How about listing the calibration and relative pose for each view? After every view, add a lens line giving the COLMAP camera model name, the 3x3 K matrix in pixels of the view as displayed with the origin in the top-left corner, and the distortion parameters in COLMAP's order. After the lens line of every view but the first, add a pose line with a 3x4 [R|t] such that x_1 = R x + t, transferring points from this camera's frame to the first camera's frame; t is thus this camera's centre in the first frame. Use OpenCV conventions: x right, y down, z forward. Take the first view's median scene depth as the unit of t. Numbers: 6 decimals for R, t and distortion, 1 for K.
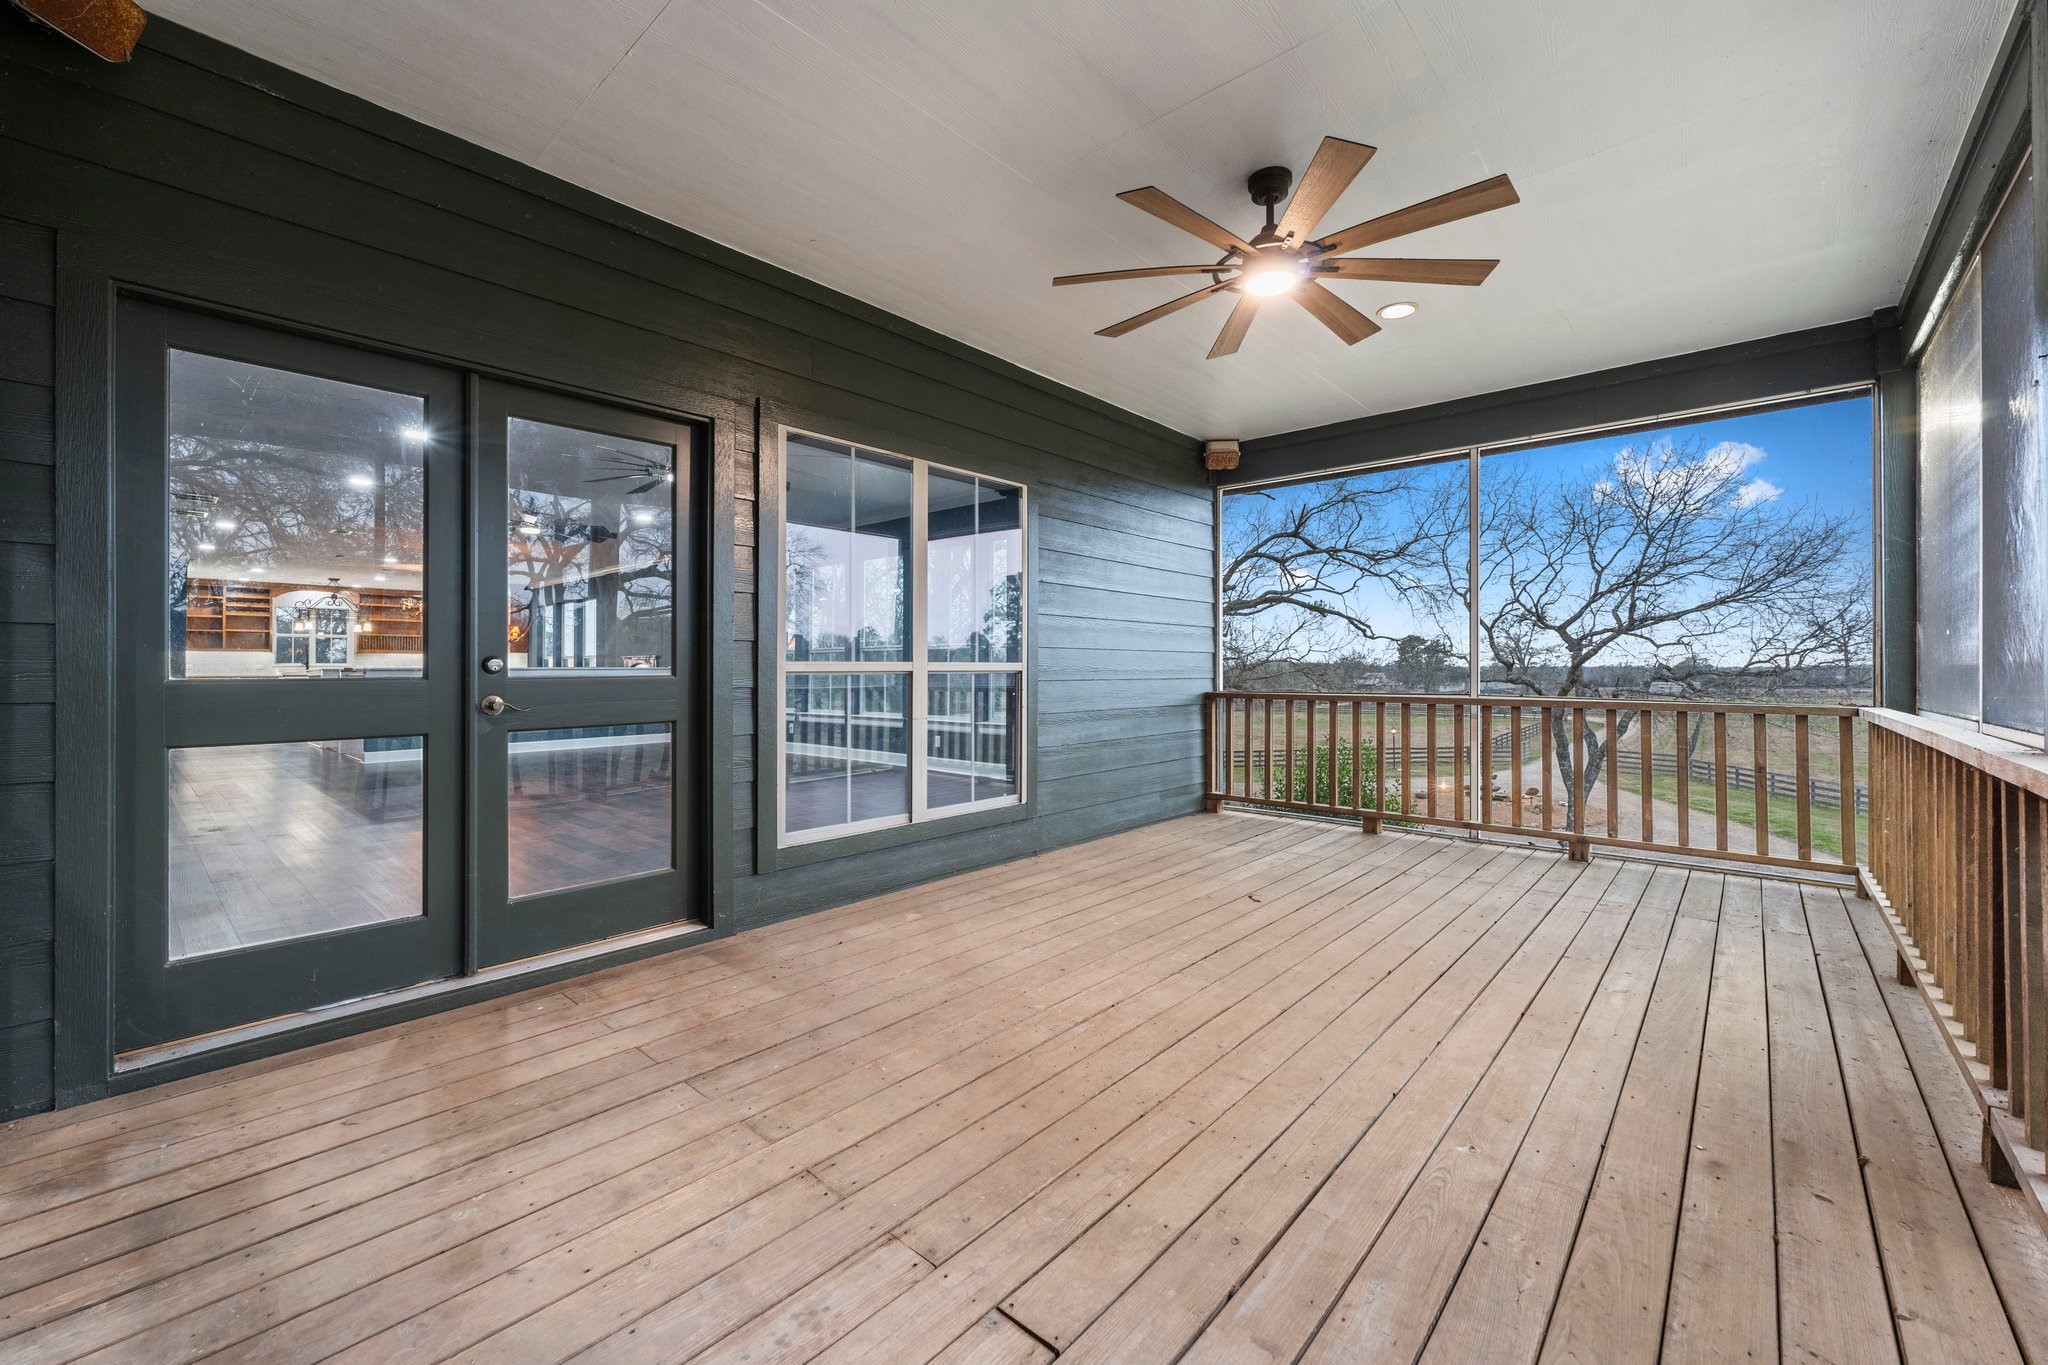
lens RADIAL K [[818.2, 0, 1020.8], [0, 818.2, 665.0], [0, 0, 1]] dist [-0.001831, 0.000019]
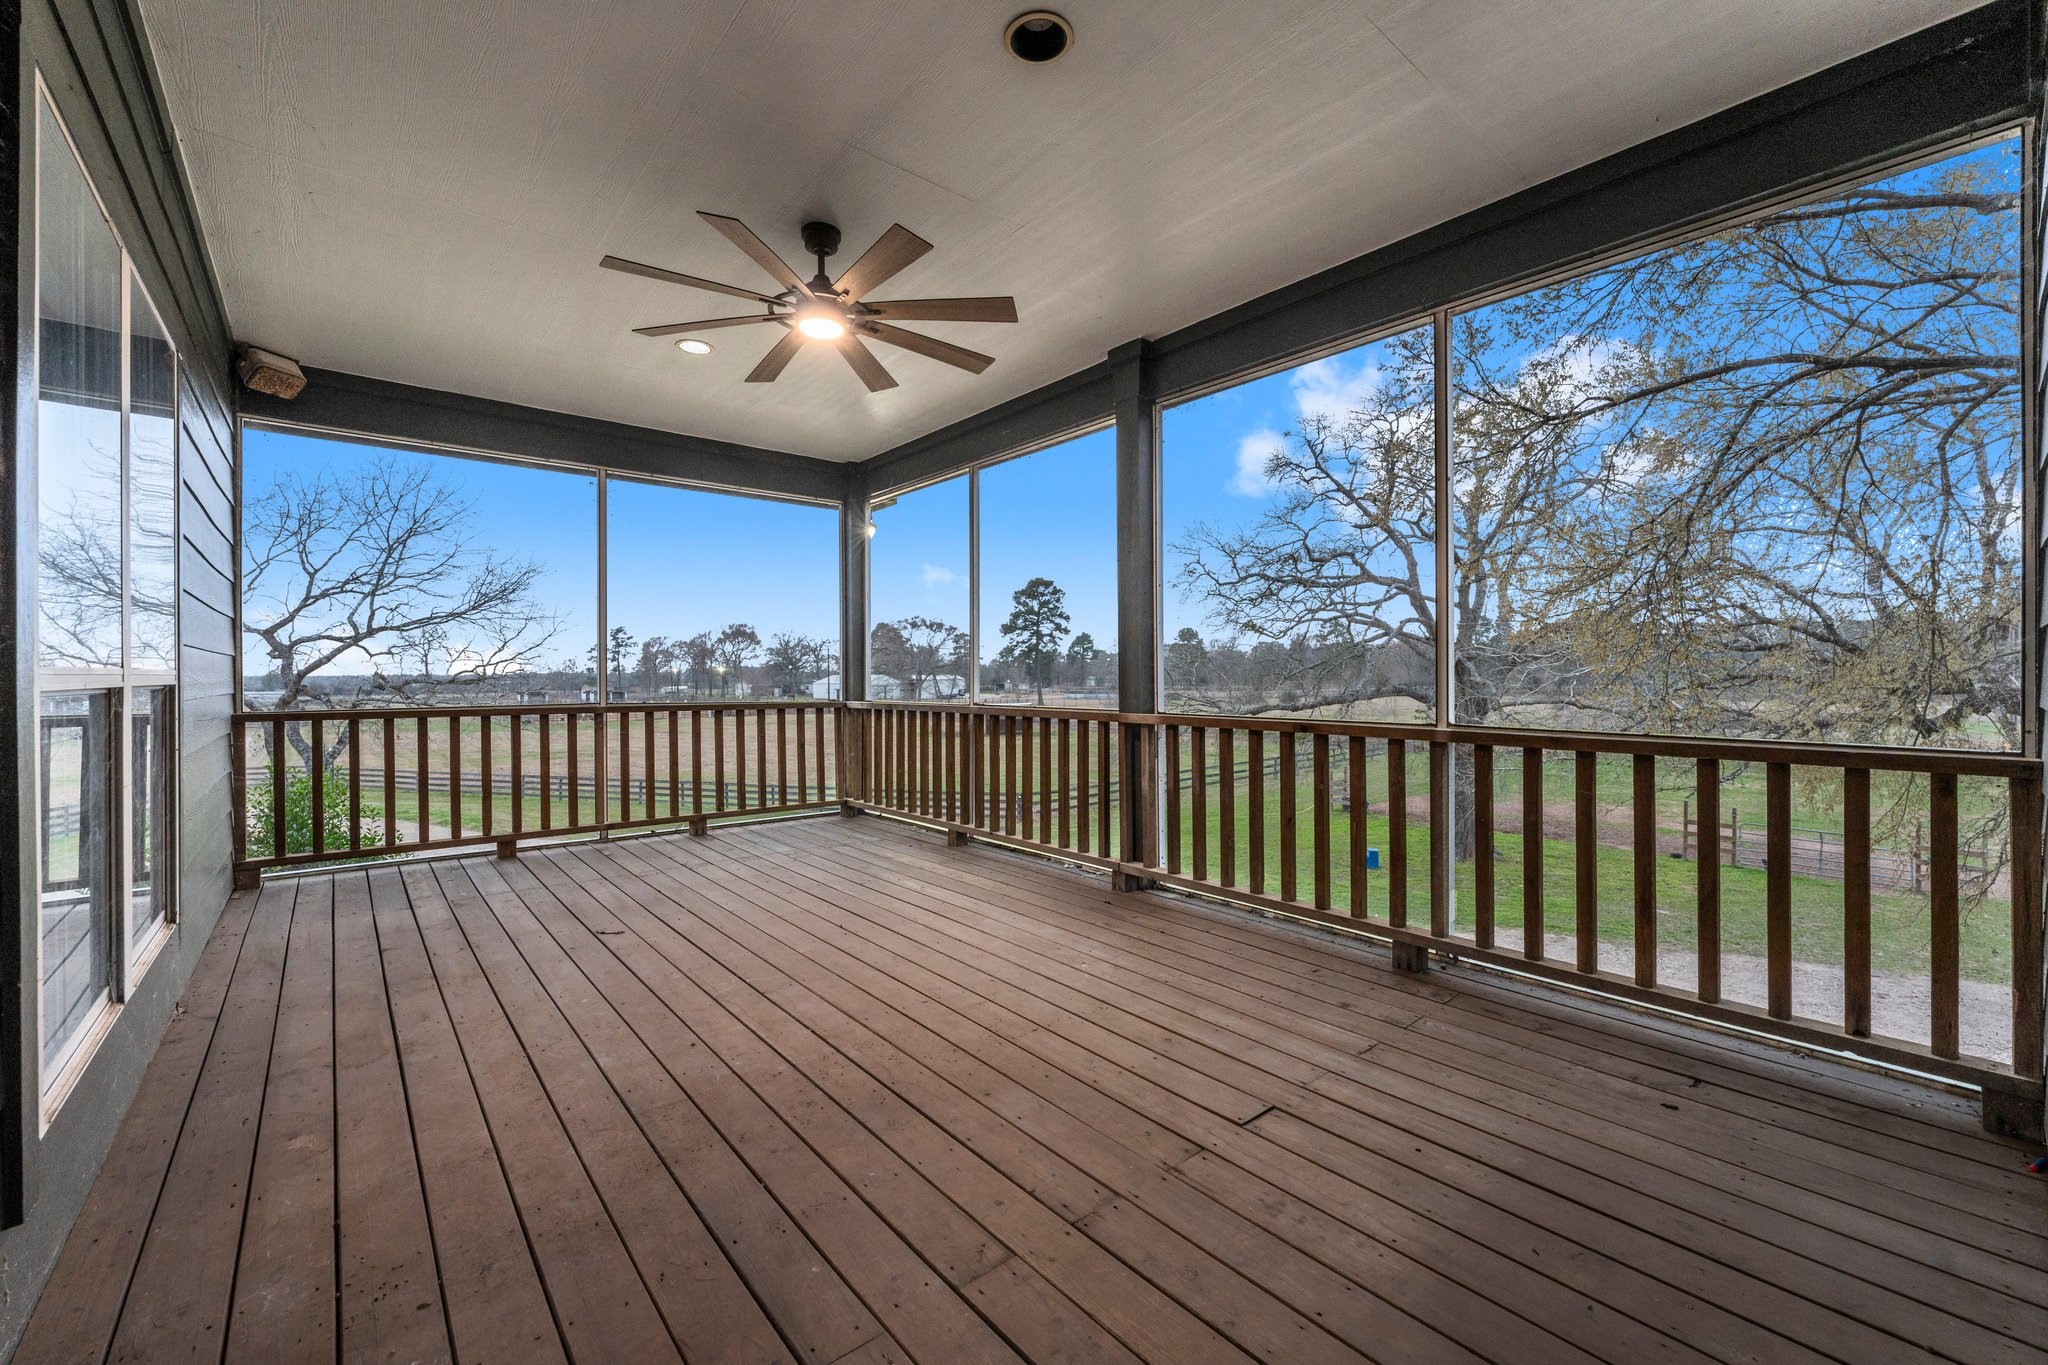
lens RADIAL K [[820.5, 0, 1005.0], [0, 820.5, 674.3], [0, 0, 1]] dist [-0.002483, -0.000136]
pose [[0.158043, 0.002265, 0.987430, -0.664554], [-0.003240, 0.999993, -0.001775, -0.000379], [-0.987427, -0.002919, 0.158049, 0.520044]]
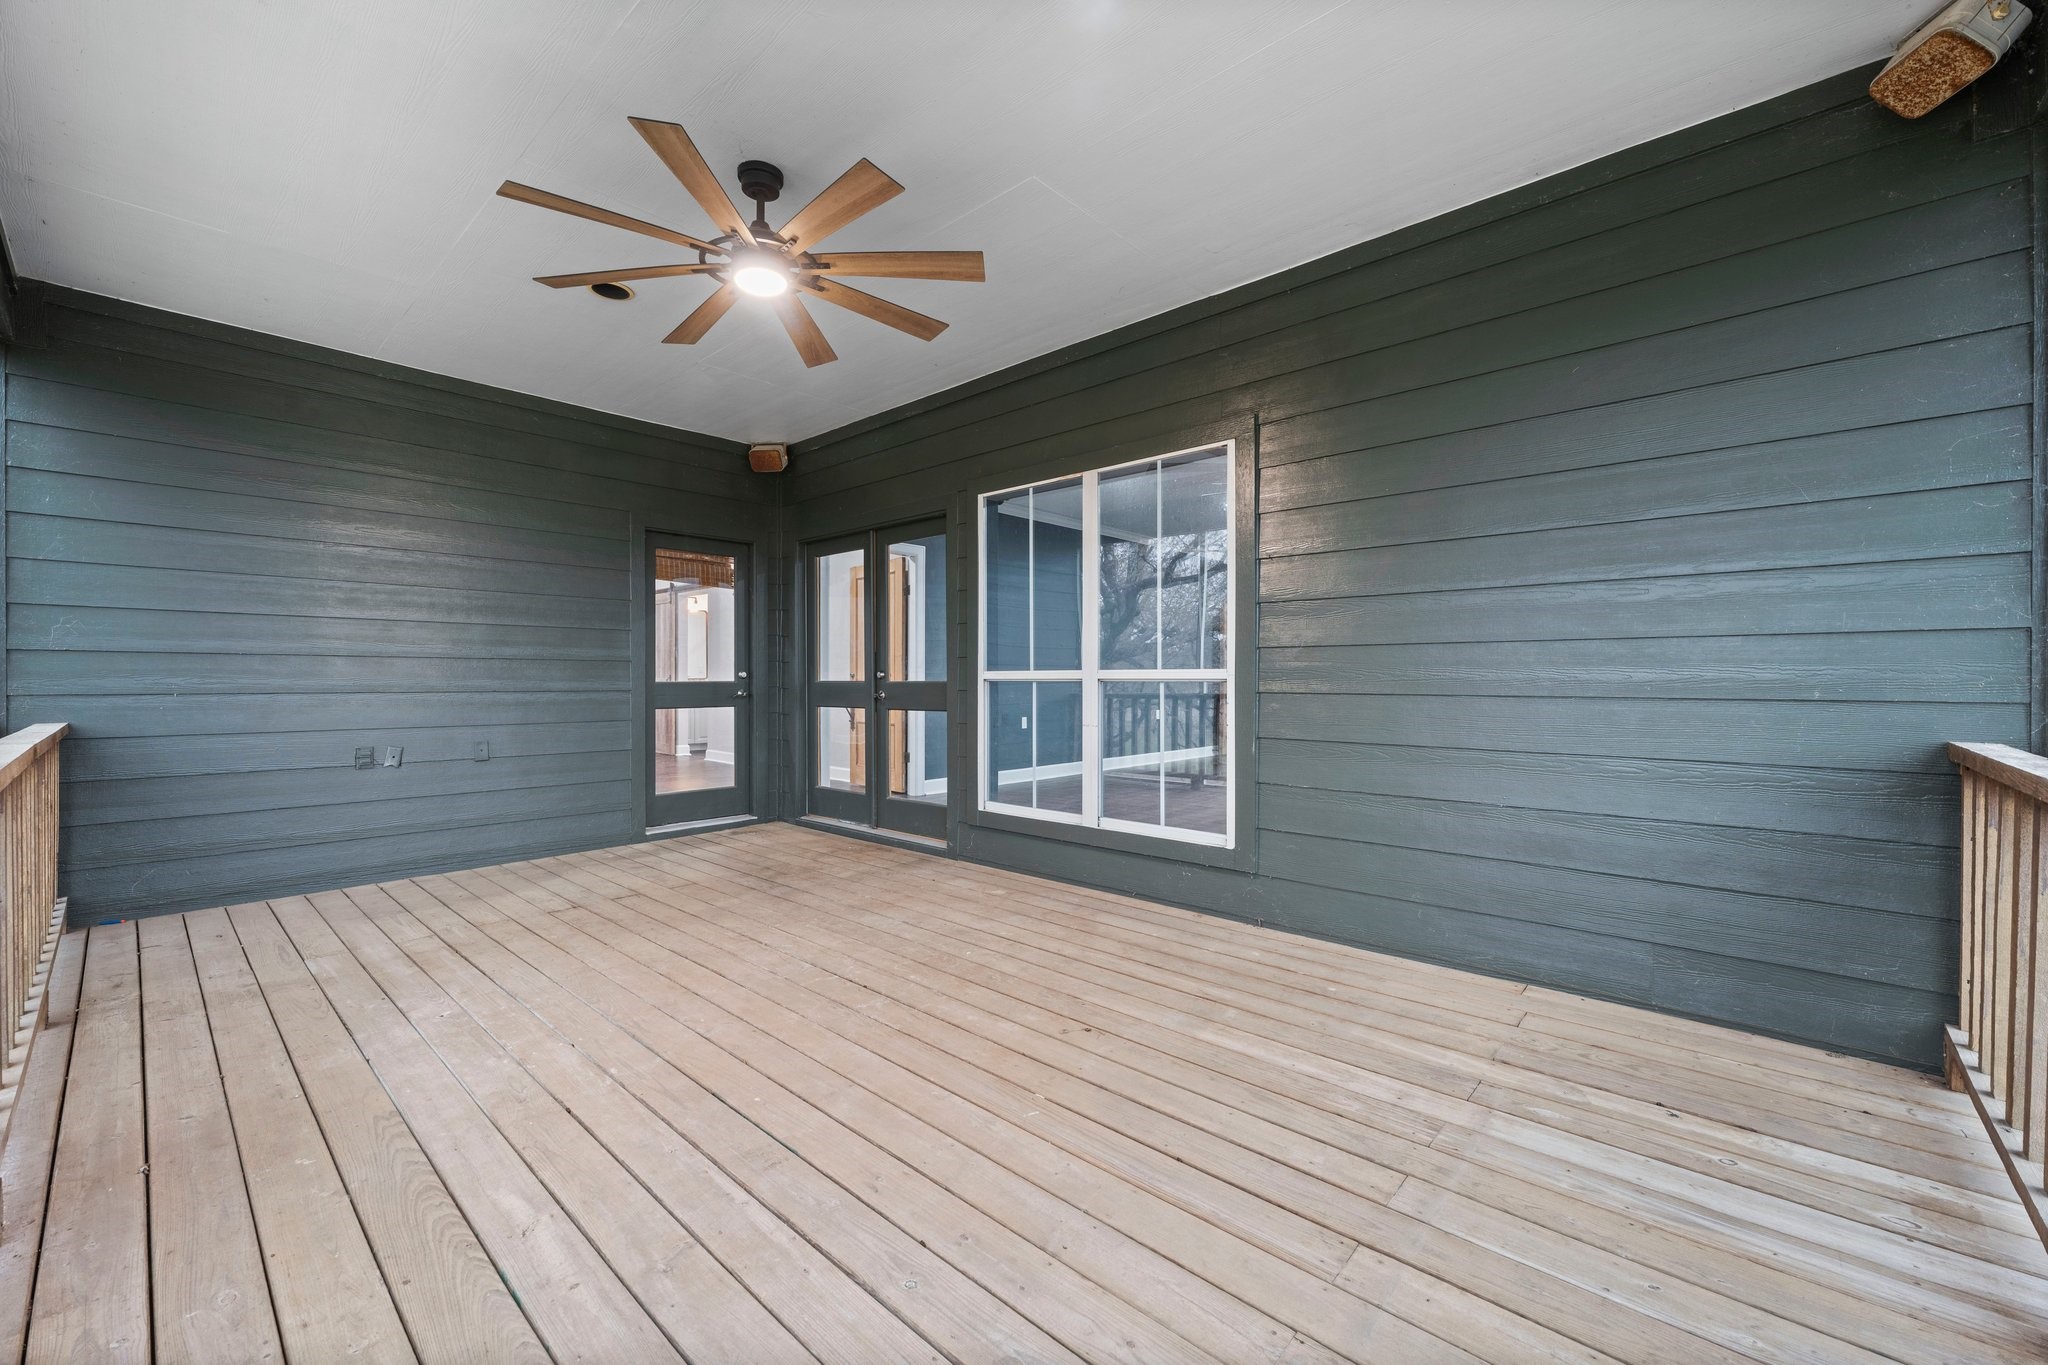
lens RADIAL K [[814.1, 0, 1019.6], [0, 814.1, 677.7], [0, 0, 1]] dist [0.000746, 0.000005]
pose [[-0.009633, 0.002118, -0.999951, 1.137790], [0.007777, 0.999968, 0.002043, 0.004371], [0.999923, -0.007757, -0.009649, 1.175783]]
